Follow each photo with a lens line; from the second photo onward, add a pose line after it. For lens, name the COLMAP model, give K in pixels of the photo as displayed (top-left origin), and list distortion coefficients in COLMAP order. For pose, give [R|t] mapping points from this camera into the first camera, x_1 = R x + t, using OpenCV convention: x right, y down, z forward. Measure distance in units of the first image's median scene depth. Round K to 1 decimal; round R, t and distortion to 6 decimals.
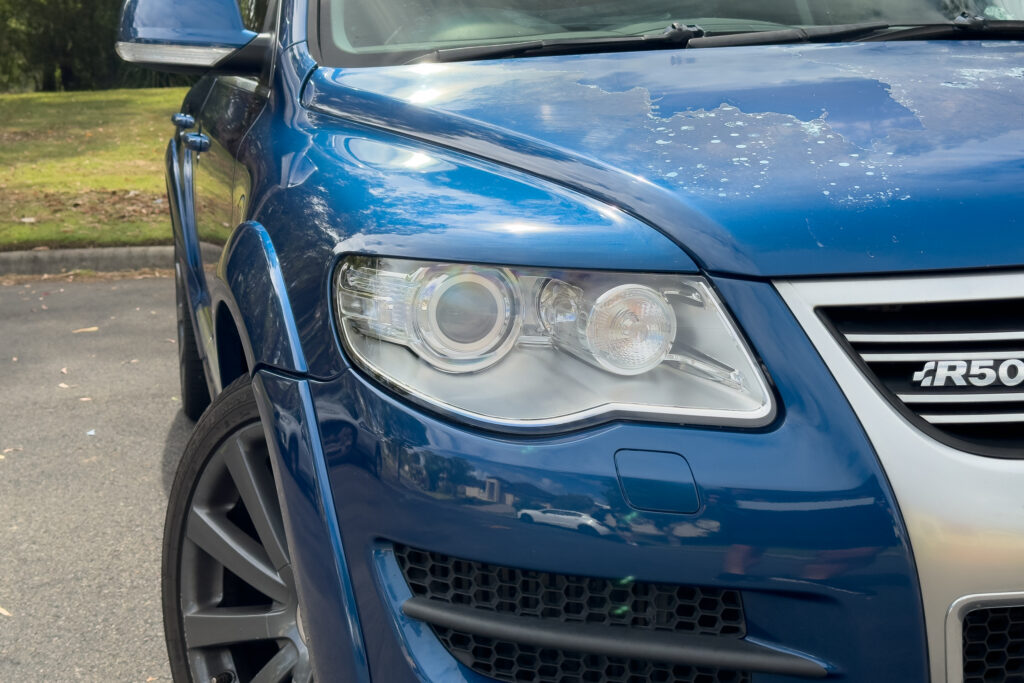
lens RADIAL K [[1447.2, 0, 514.9], [0, 1447.2, 329.2], [0, 0, 1]] dist [0.152262, -0.134552]
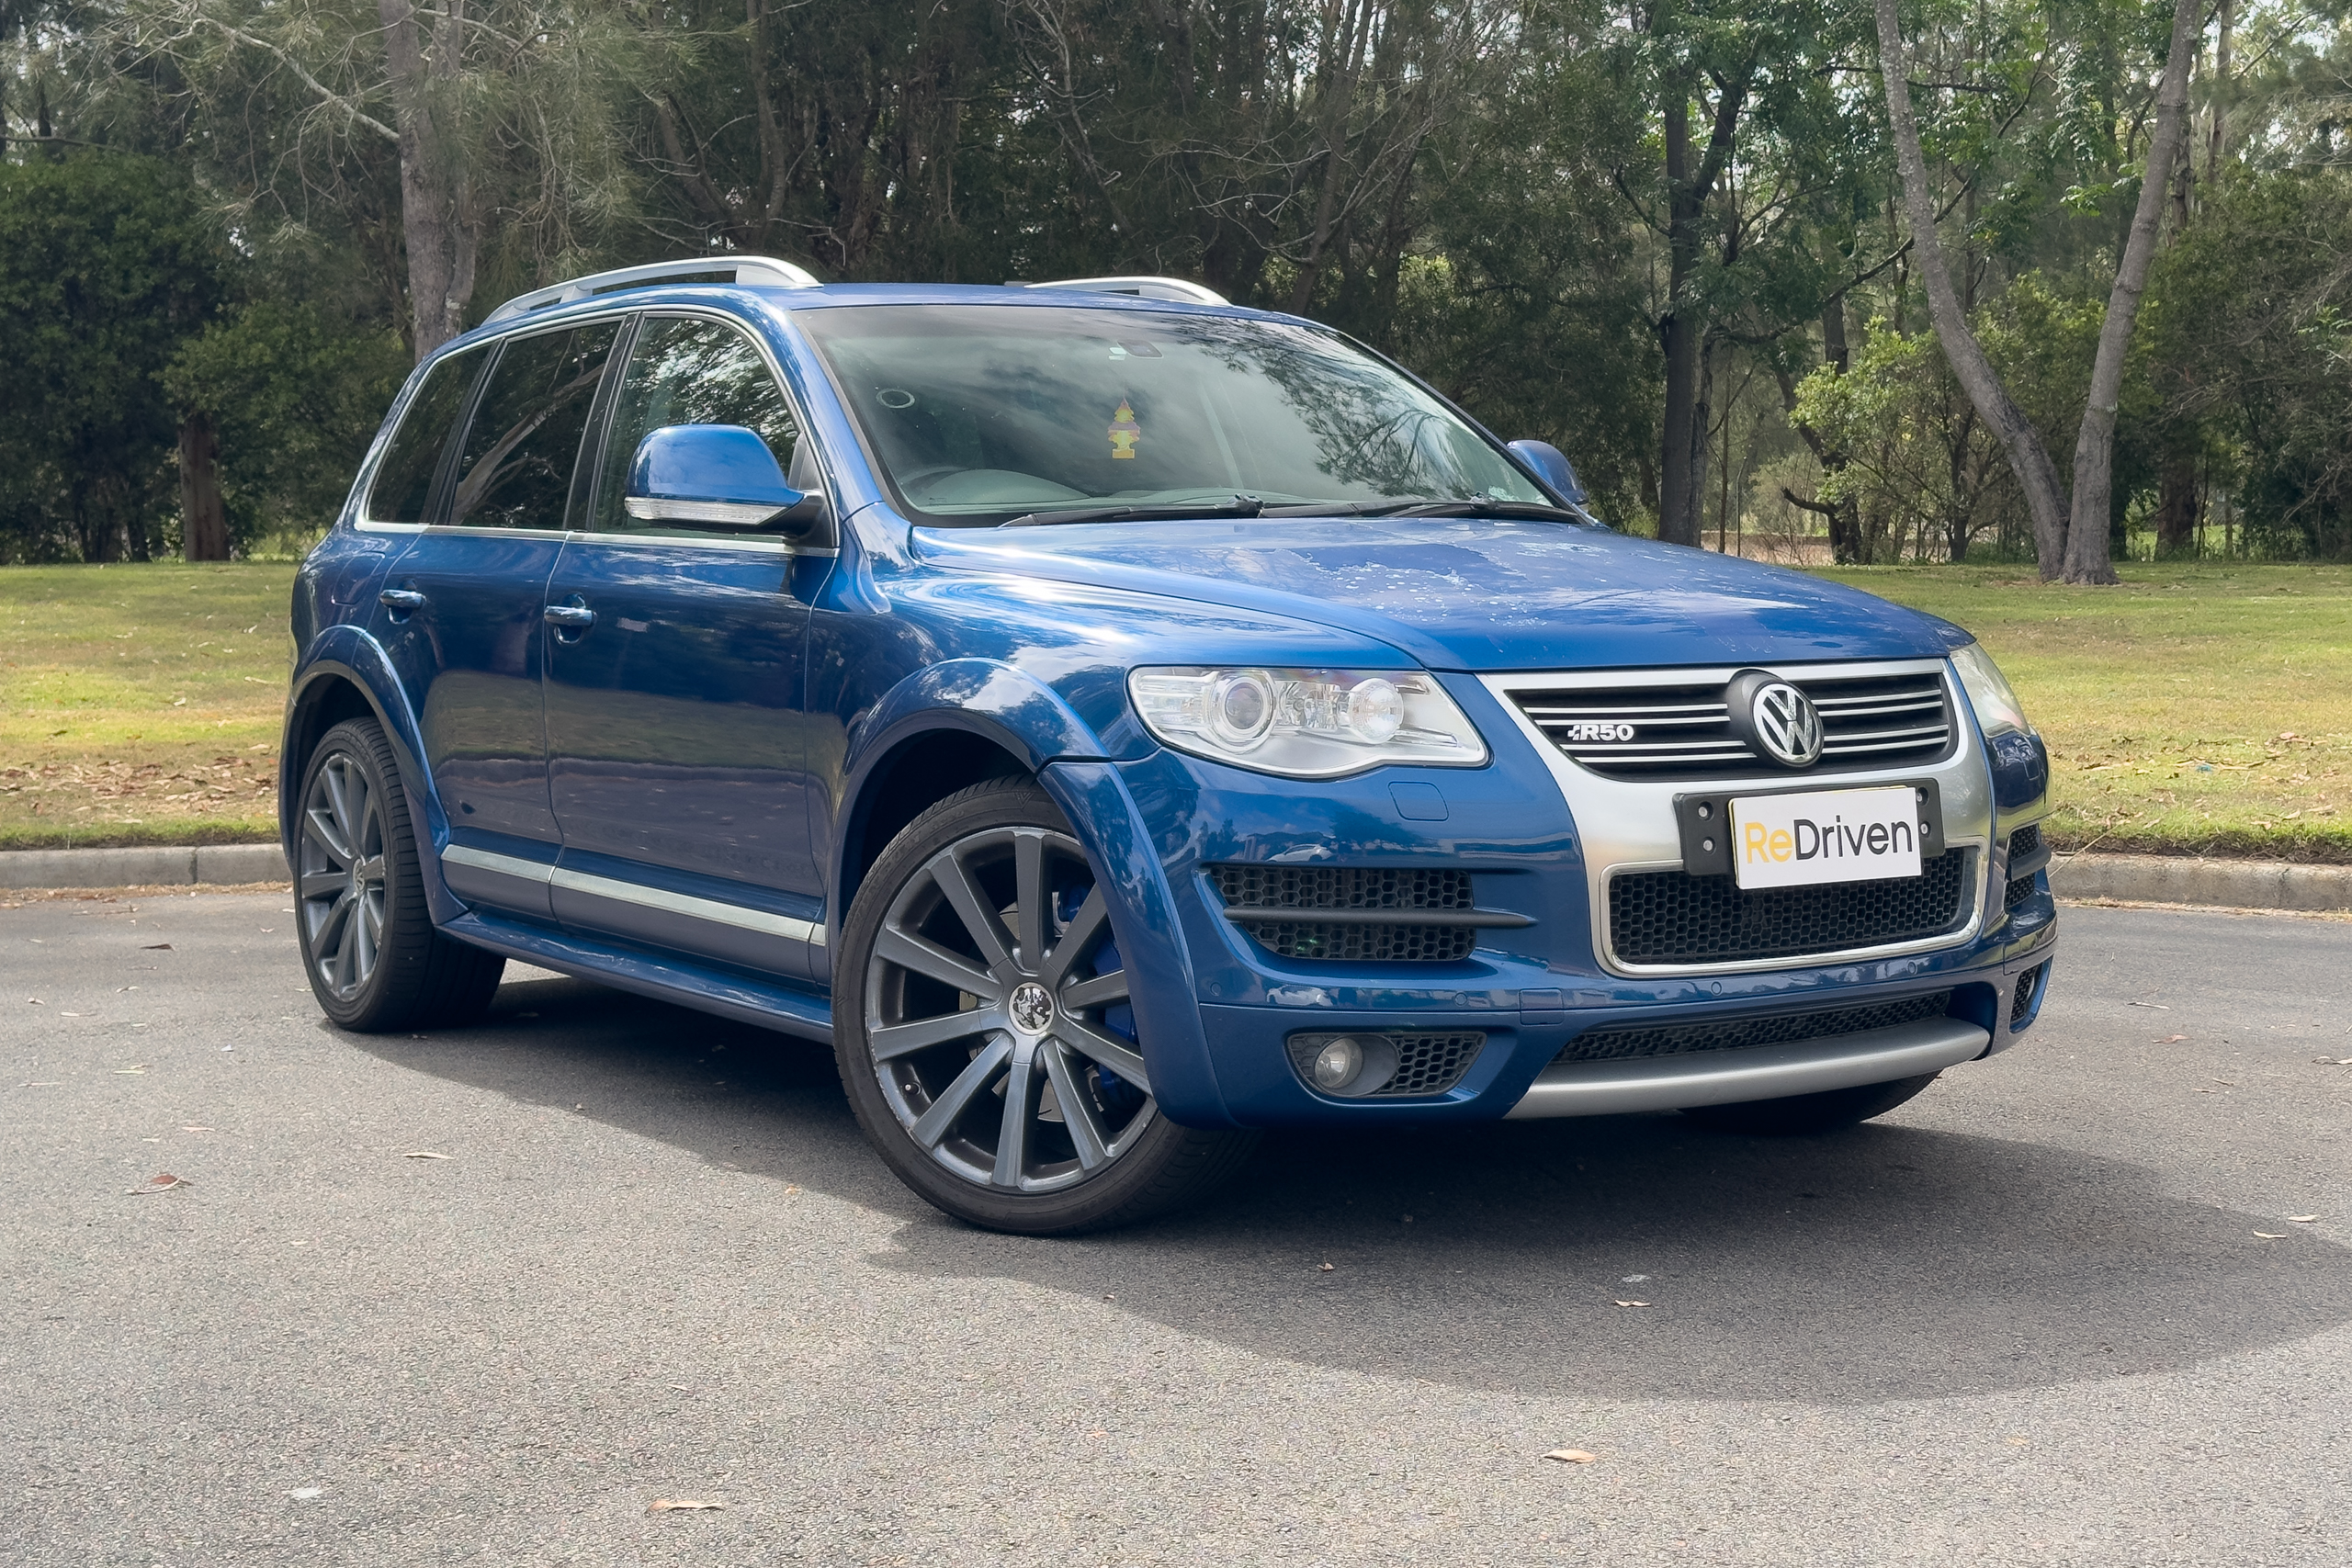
lens RADIAL K [[3302.8, 0, 1205.6], [0, 3302.8, 716.9], [0, 0, 1]] dist [0.174409, -0.158435]
pose [[0.948585, 0.005205, 0.316480, -1.084637], [0.036268, 0.991492, -0.125013, 0.398188], [-0.314438, 0.130064, 0.940326, -1.958293]]
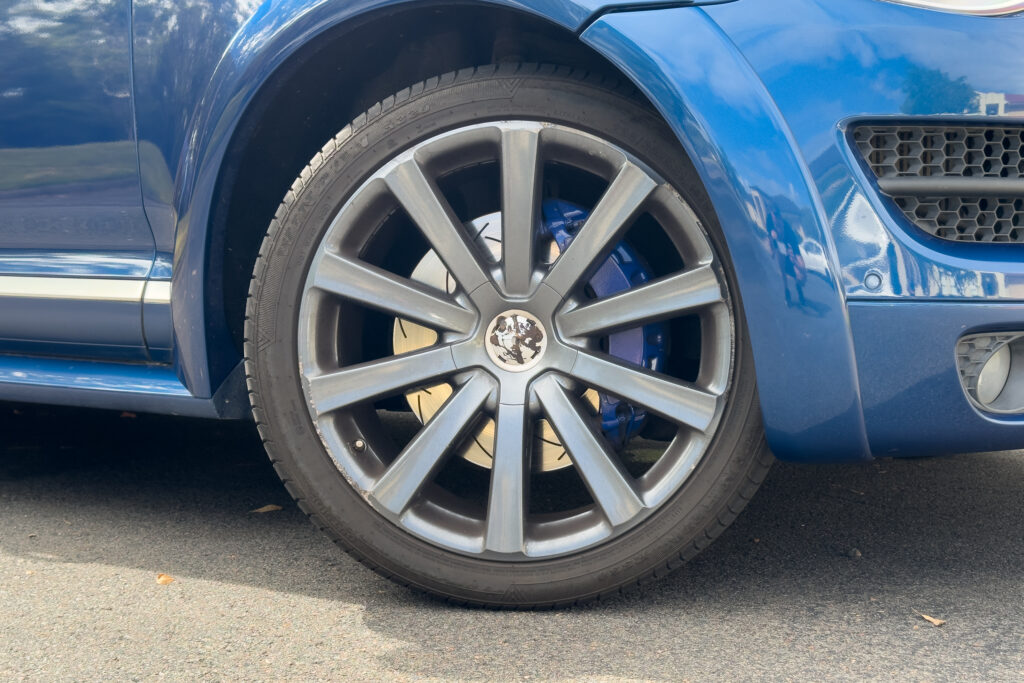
lens RADIAL K [[1438.1, 0, 524.9], [0, 1438.1, 312.3], [0, 0, 1]] dist [0.174409, -0.158435]
pose [[0.775880, -0.017740, 0.630631, -0.959085], [0.103600, 0.989617, -0.099623, 0.365126], [-0.622316, 0.142629, 0.769662, 0.353319]]
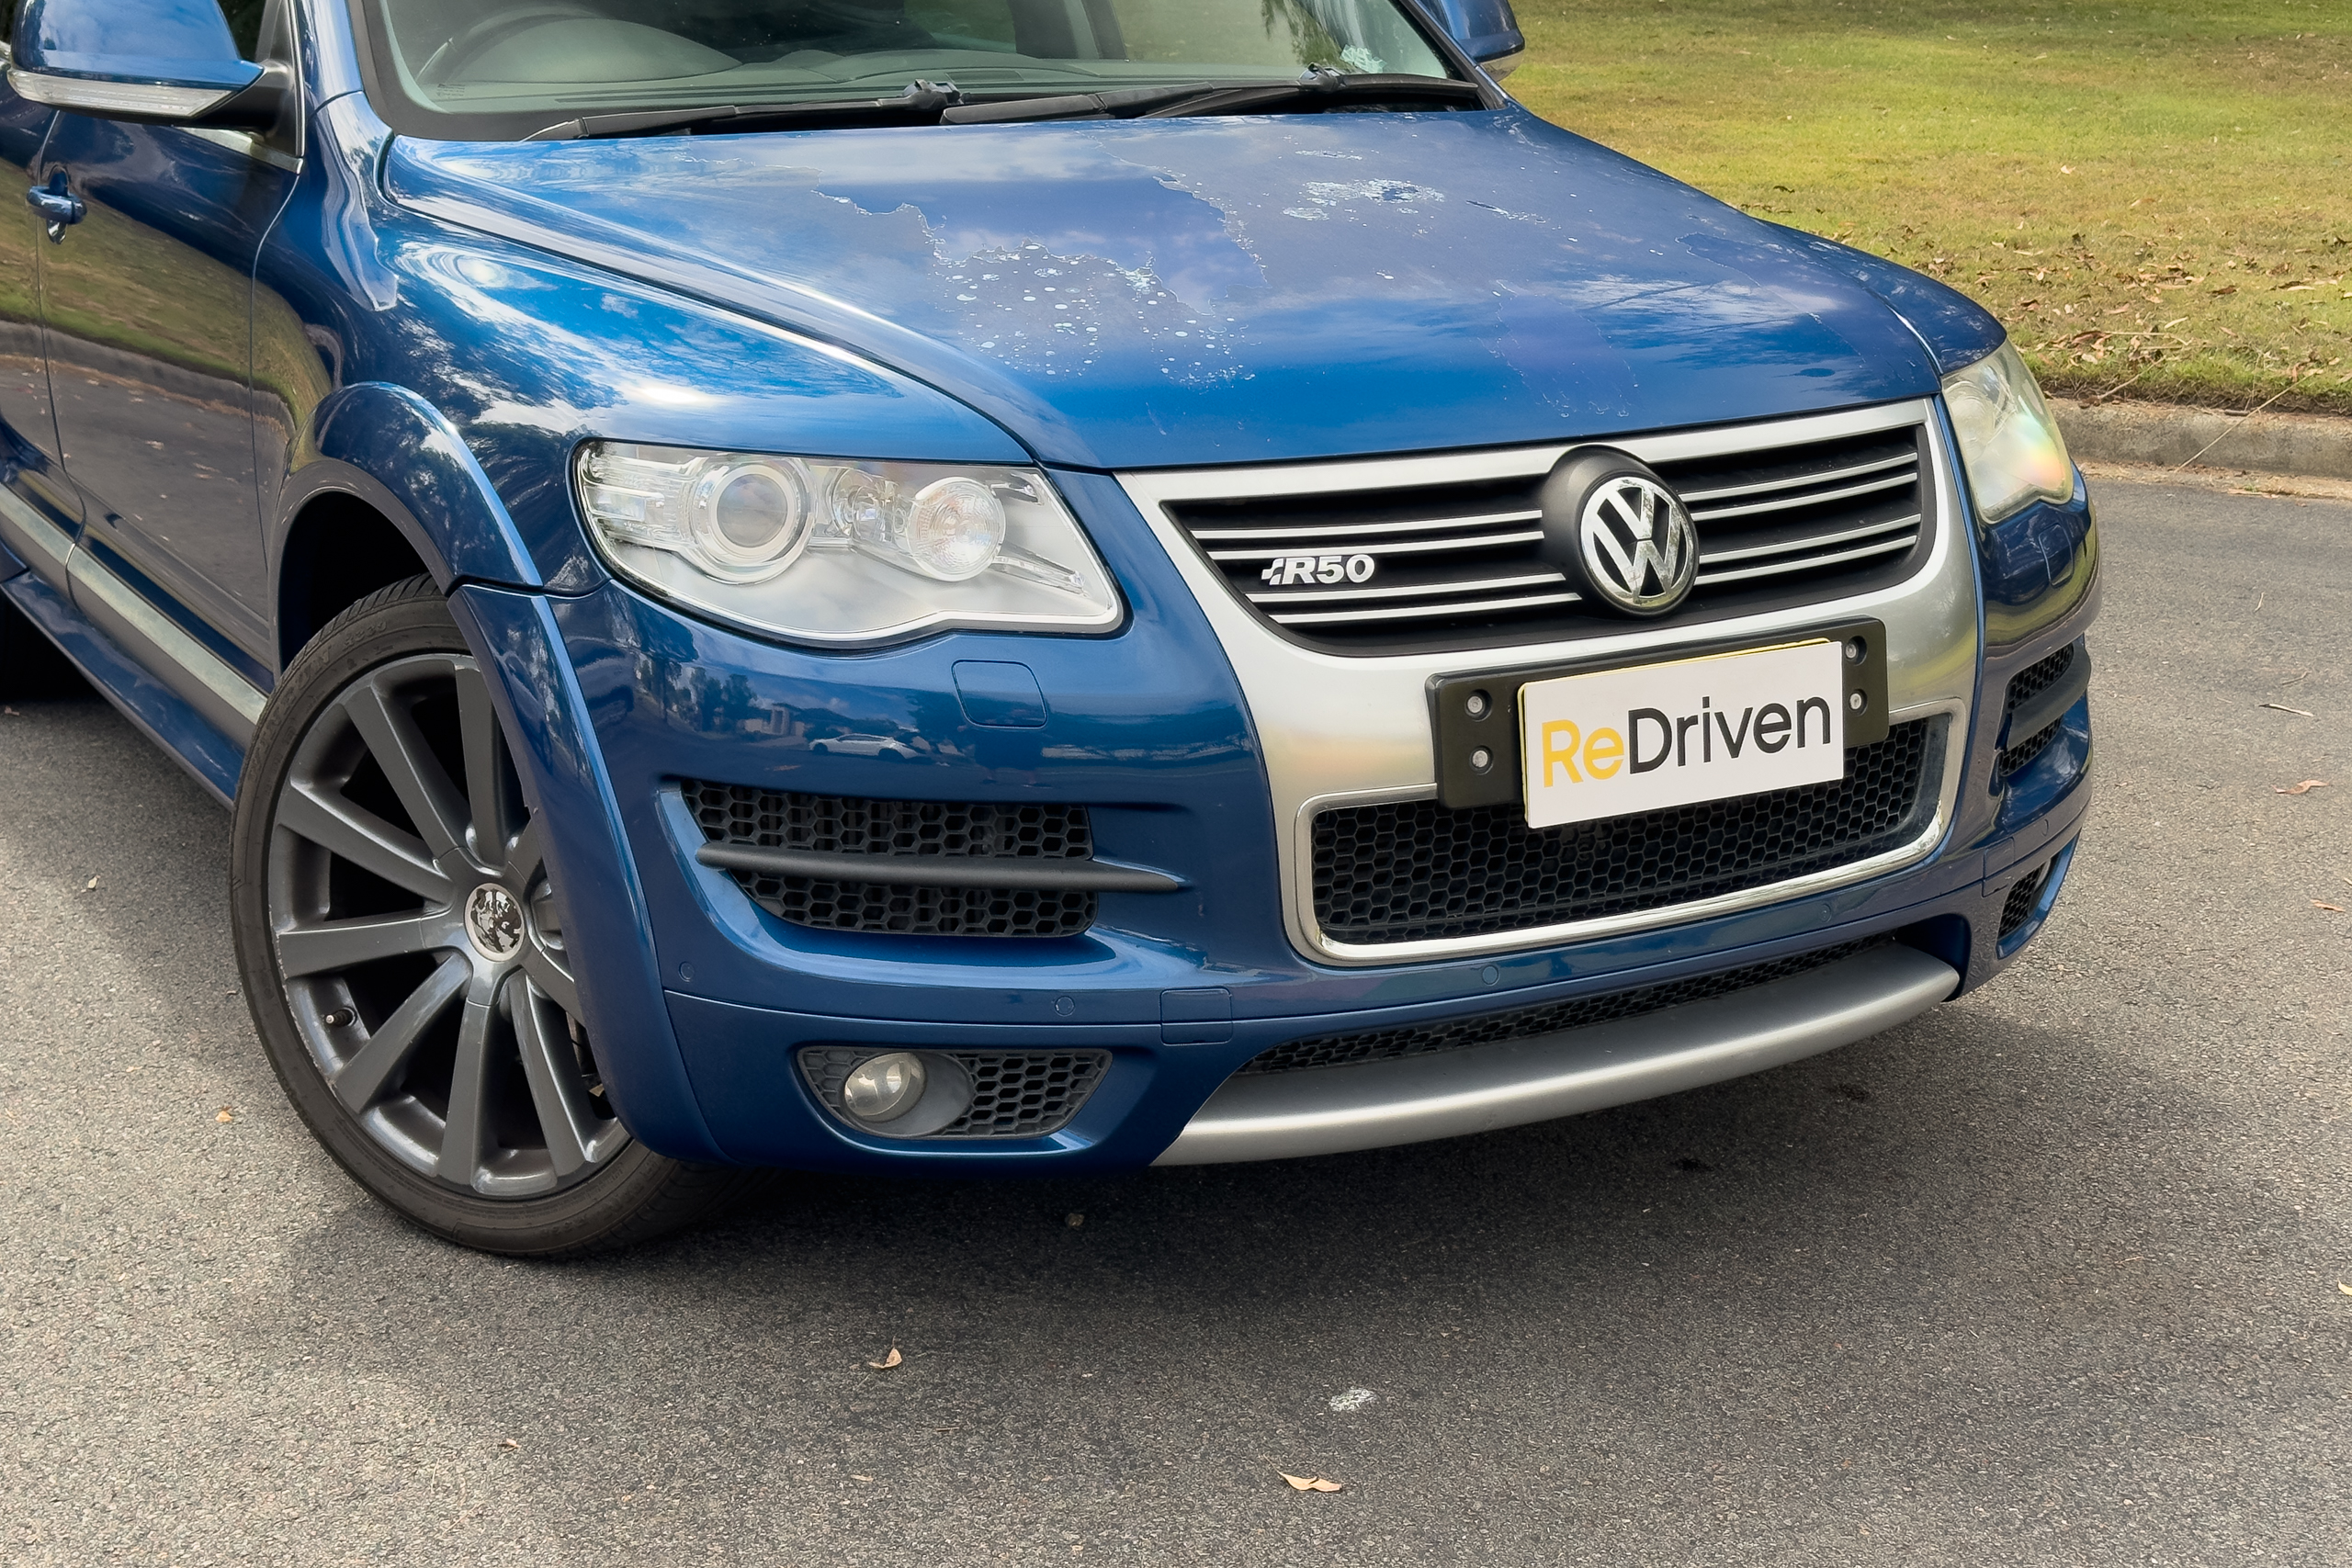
lens RADIAL K [[3323.7, 0, 1182.8], [0, 3323.7, 755.8], [0, 0, 1]] dist [0.152262, -0.134552]
pose [[0.968607, -0.032471, 0.246468, -0.284669], [0.014149, 0.997027, 0.075747, -0.013224], [-0.248195, -0.069882, 0.966186, -0.981805]]
